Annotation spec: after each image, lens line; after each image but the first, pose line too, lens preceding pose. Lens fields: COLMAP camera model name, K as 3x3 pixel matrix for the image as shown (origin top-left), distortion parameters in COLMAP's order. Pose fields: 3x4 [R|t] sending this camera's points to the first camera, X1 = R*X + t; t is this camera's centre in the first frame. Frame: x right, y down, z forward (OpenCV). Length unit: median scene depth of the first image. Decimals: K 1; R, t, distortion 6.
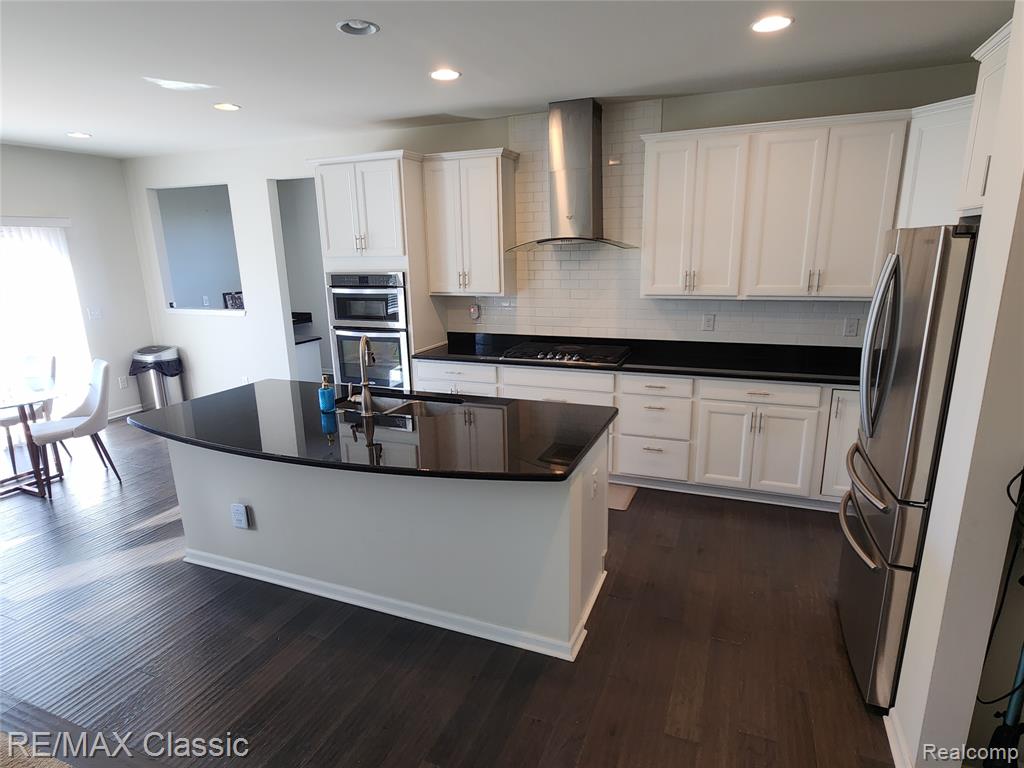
lens RADIAL K [[577.8, 0, 512.9], [0, 577.8, 391.9], [0, 0, 1]] dist [0.002131, 0.000255]
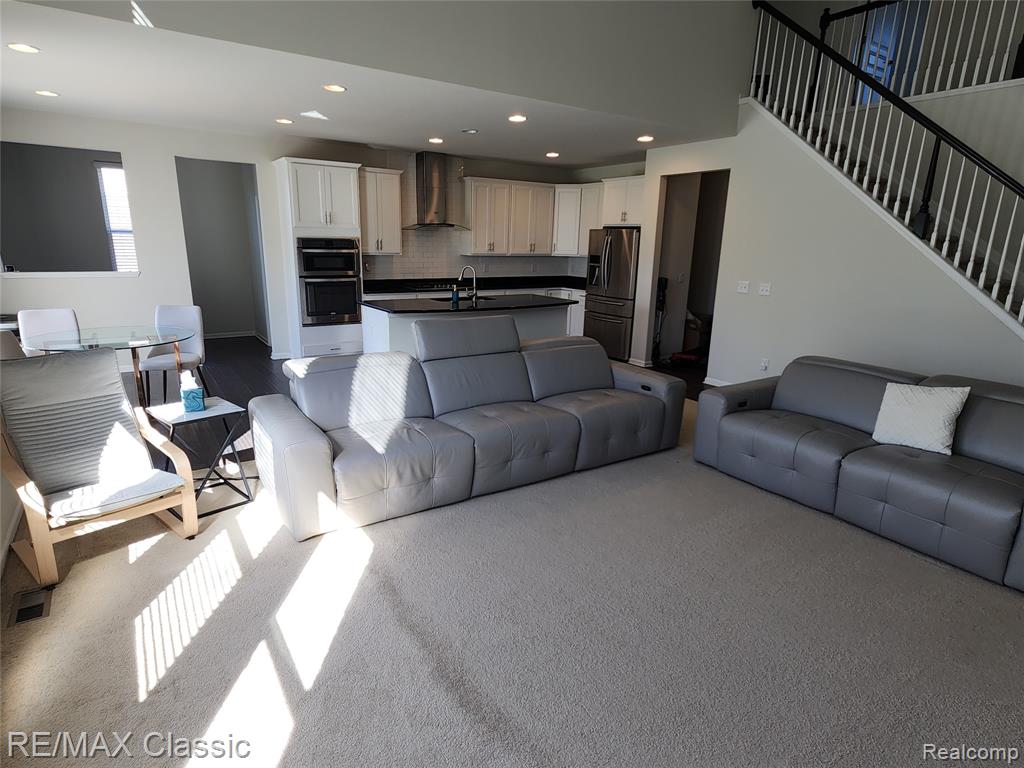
lens RADIAL K [[577.8, 0, 512.9], [0, 577.8, 391.9], [0, 0, 1]] dist [0.002131, 0.000255]
pose [[0.555166, -0.181458, 0.811705, -1.301596], [0.162740, 0.980747, 0.107942, 0.104605], [-0.815664, 0.072171, 0.574007, -0.241029]]
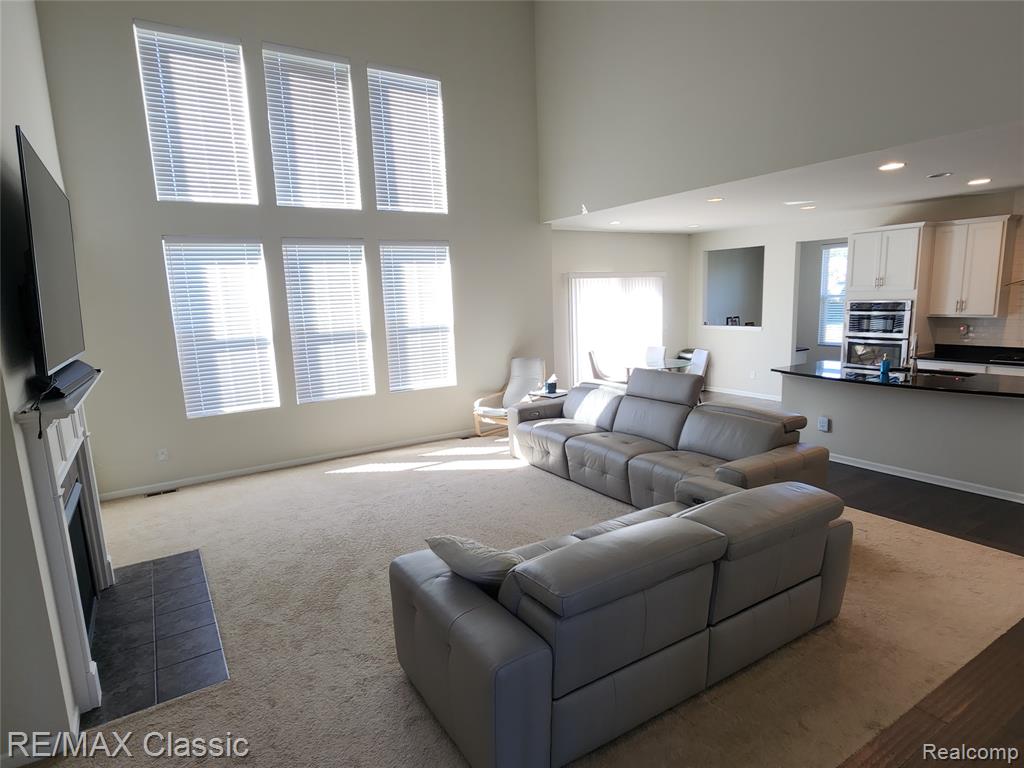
lens RADIAL K [[577.8, 0, 512.9], [0, 577.8, 391.9], [0, 0, 1]] dist [0.002131, 0.000255]
pose [[0.813712, 0.089654, -0.574312, -0.145166], [-0.124231, 0.992028, -0.021153, 0.184591], [0.567837, 0.088560, 0.818363, -0.779708]]
